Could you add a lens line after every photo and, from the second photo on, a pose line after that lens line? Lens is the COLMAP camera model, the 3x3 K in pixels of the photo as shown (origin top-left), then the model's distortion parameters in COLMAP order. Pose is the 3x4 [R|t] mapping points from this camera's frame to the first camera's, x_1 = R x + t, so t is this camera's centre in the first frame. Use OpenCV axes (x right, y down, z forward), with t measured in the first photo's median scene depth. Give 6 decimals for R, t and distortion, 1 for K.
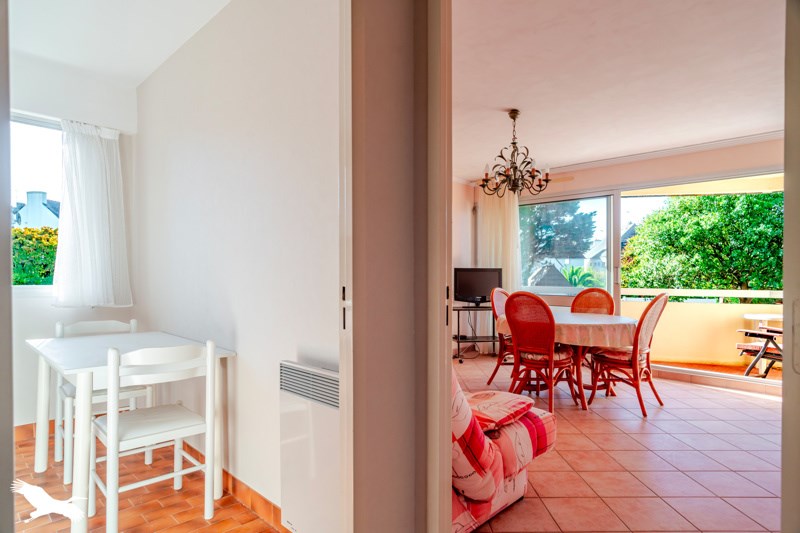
lens RADIAL K [[452.9, 0, 399.8], [0, 452.9, 271.6], [0, 0, 1]] dist [0.002540, 0.000510]
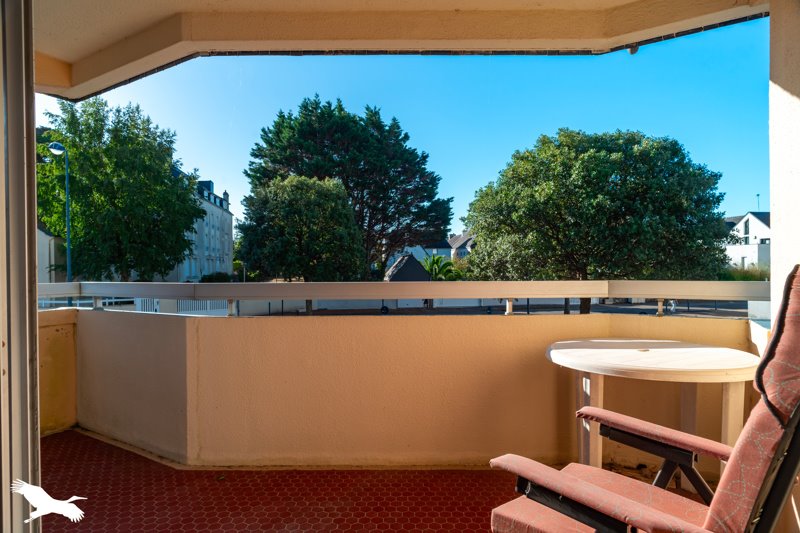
lens RADIAL K [[452.9, 0, 400.0], [0, 452.9, 266.3], [0, 0, 1]] dist [0.002540, 0.000510]
pose [[0.967848, -0.014803, 0.251101, 0.228090], [0.013244, 0.999881, 0.007899, 0.009796], [-0.251188, -0.004319, 0.967929, 0.281092]]
